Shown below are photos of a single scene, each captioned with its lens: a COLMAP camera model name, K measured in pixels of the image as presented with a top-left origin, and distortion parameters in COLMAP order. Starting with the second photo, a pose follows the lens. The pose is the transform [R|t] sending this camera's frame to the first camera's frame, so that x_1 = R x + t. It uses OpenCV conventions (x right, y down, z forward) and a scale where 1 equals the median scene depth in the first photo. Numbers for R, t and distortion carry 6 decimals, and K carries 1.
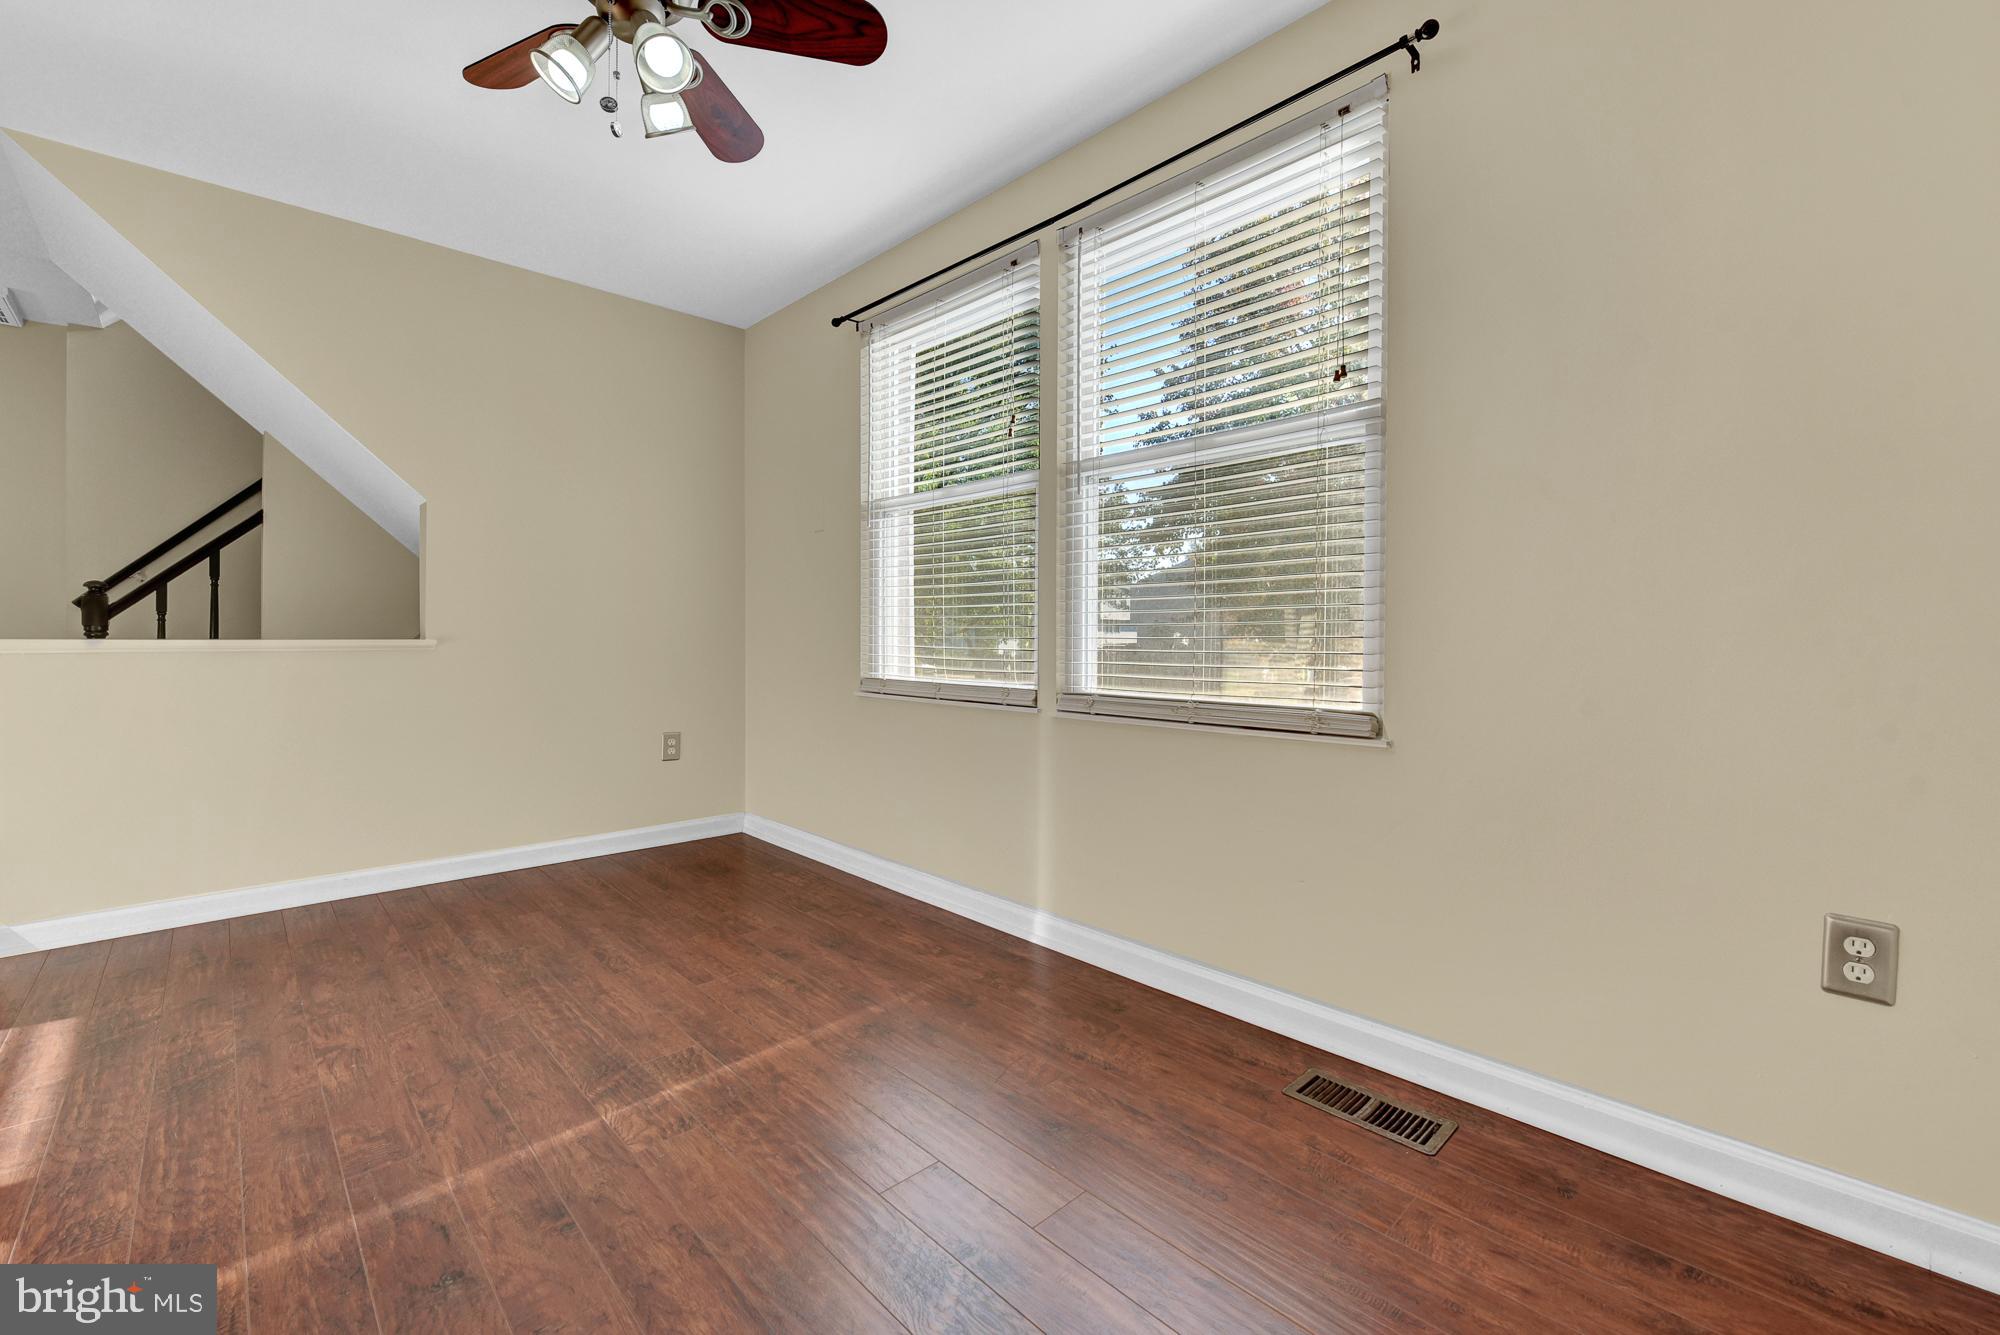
lens RADIAL K [[831.5, 0, 994.3], [0, 831.5, 633.5], [0, 0, 1]] dist [-0.006488, -0.000073]
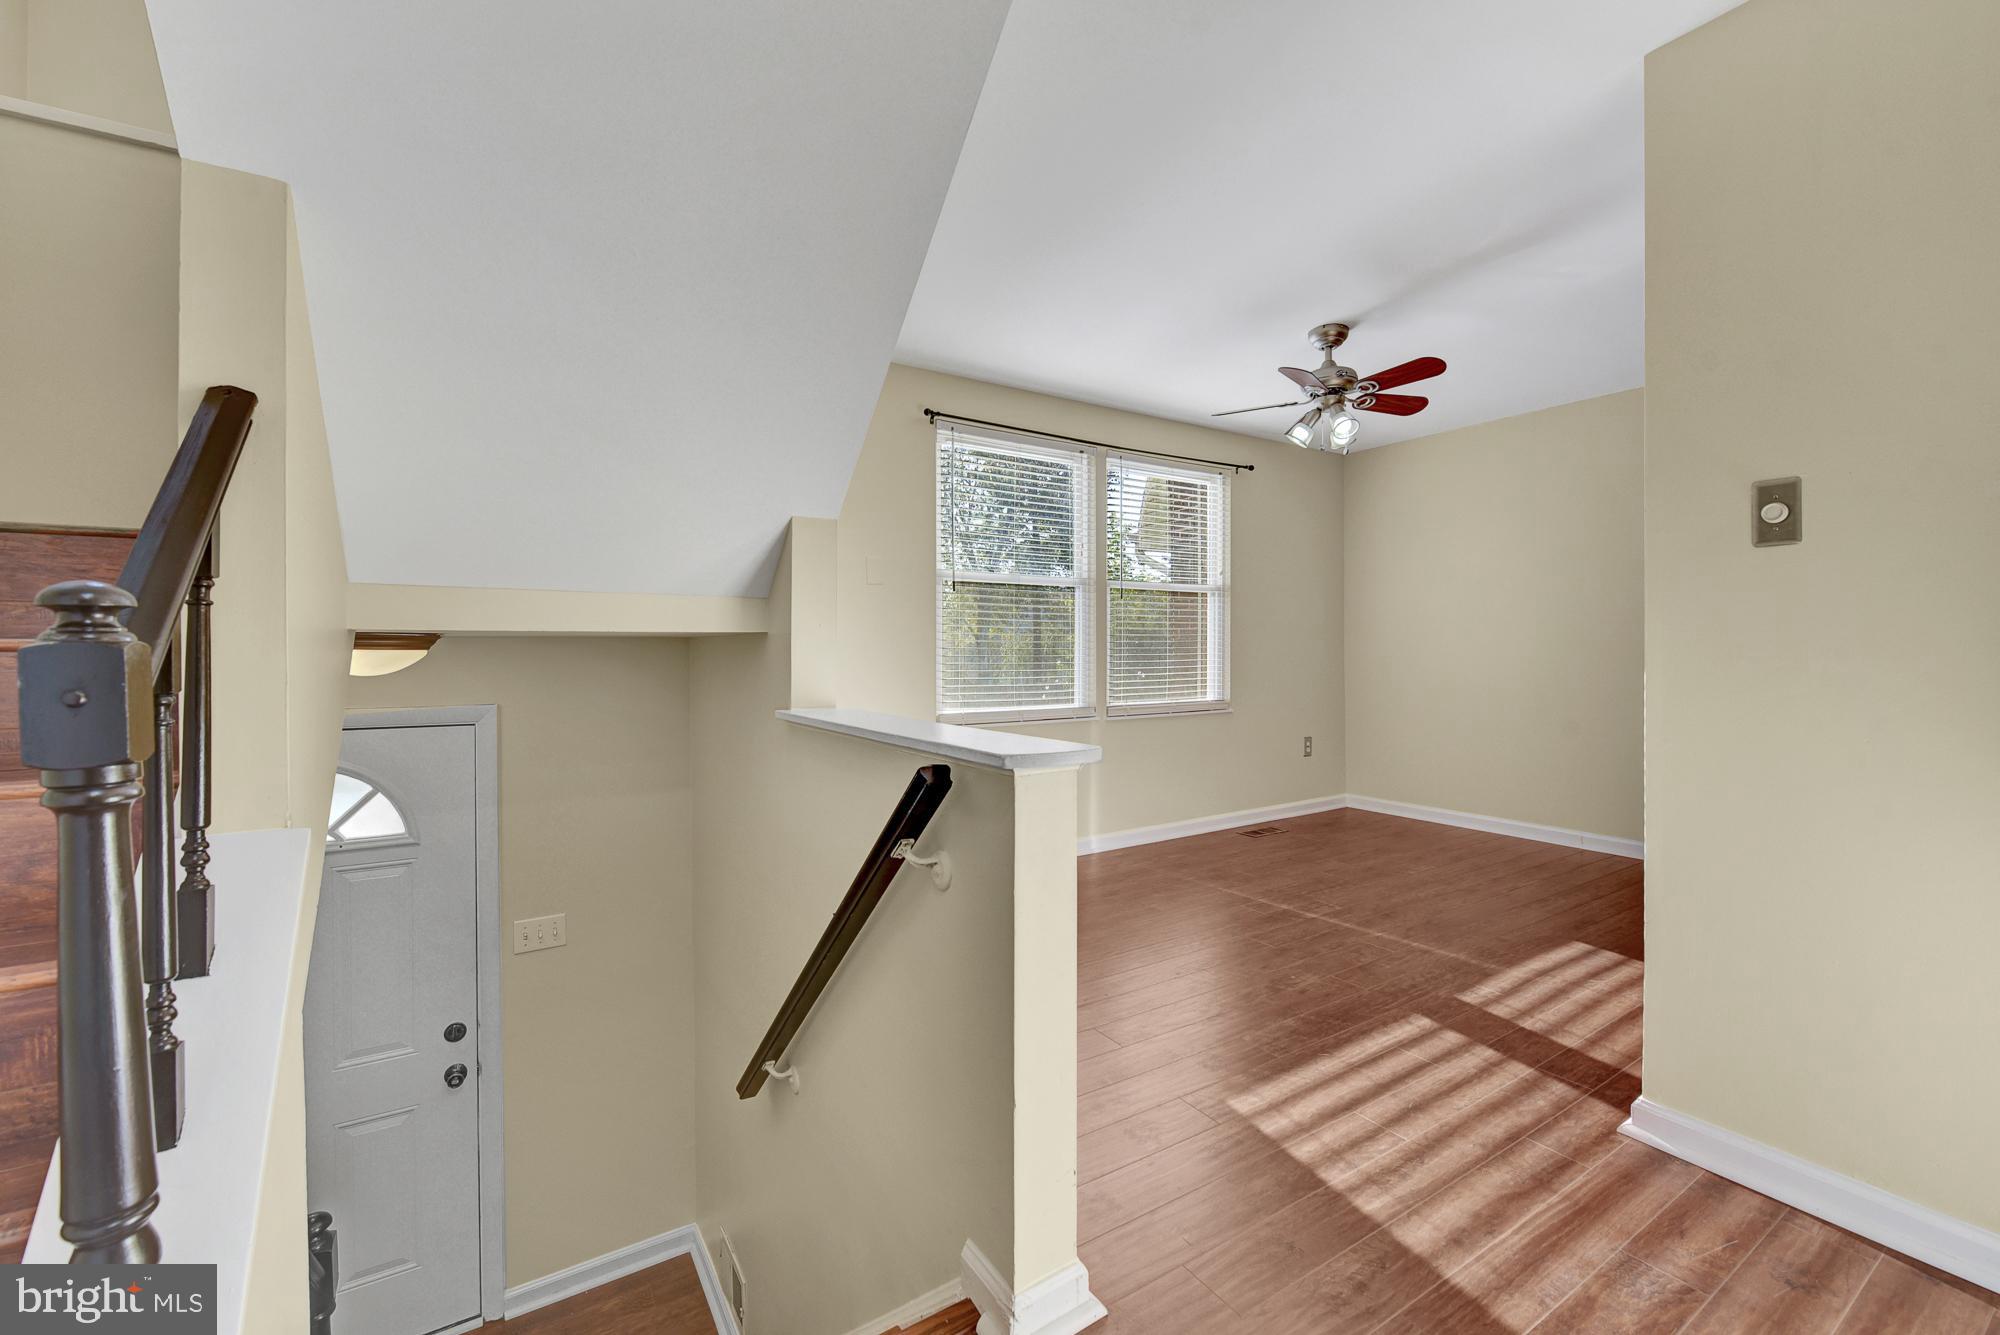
lens RADIAL K [[807.1, 0, 1006.0], [0, 807.1, 654.2], [0, 0, 1]] dist [-0.007030, -0.000311]
pose [[0.183837, -0.004253, 0.982948, -2.603883], [0.003464, 0.999987, 0.003679, -0.074243], [-0.982951, 0.002728, 0.183849, 1.407611]]
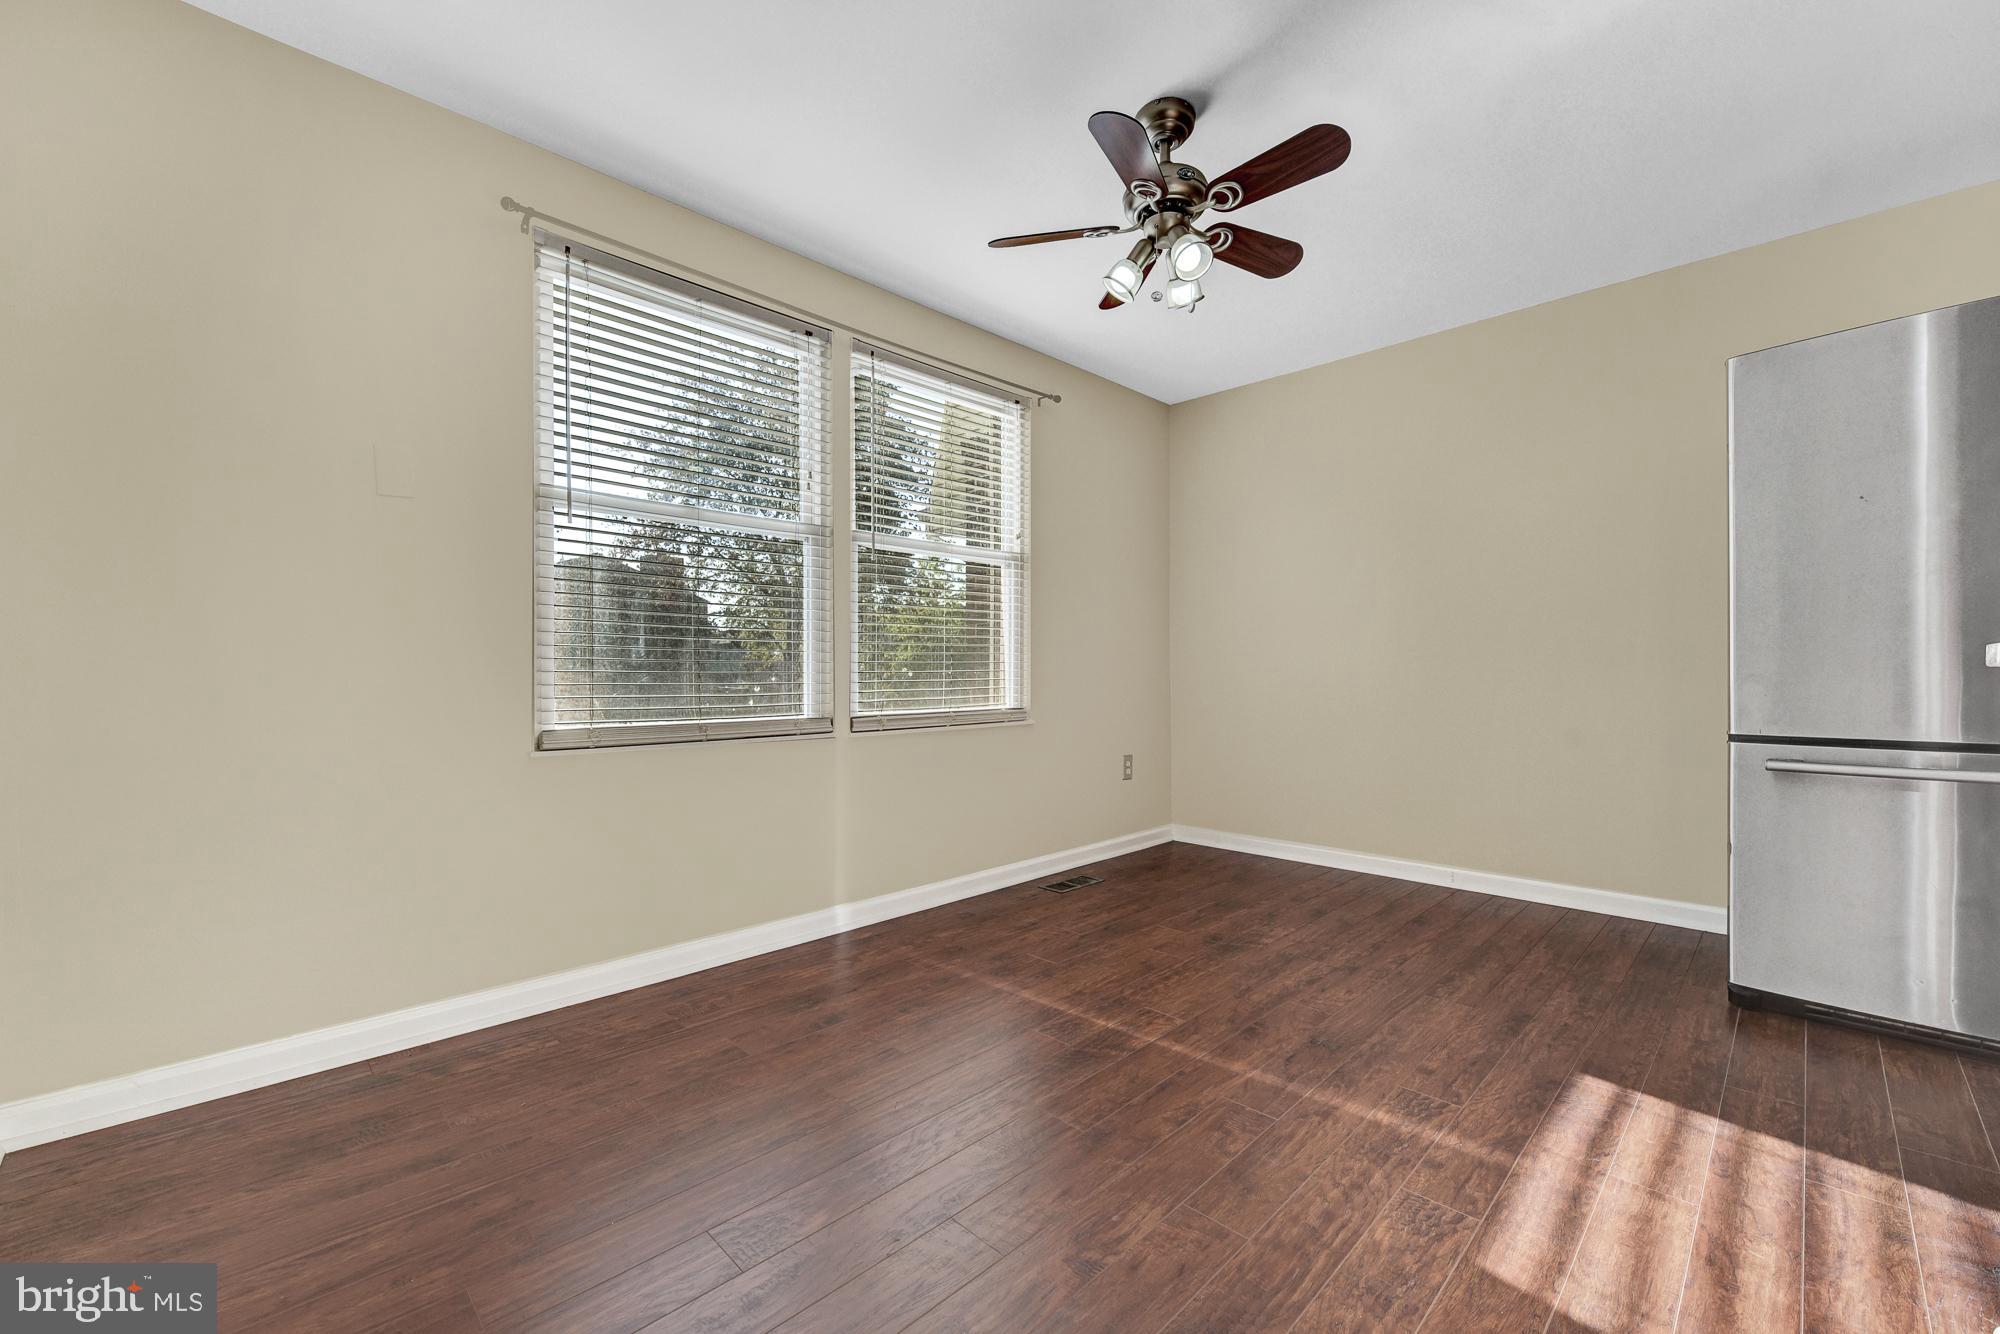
lens RADIAL K [[807.1, 0, 1006.0], [0, 807.1, 653.7], [0, 0, 1]] dist [-0.007030, -0.000311]
pose [[-0.032052, 0.021223, 0.999261, -1.752580], [0.000786, 0.999775, -0.021209, 0.006757], [-0.999486, 0.000105, -0.032062, 1.281280]]
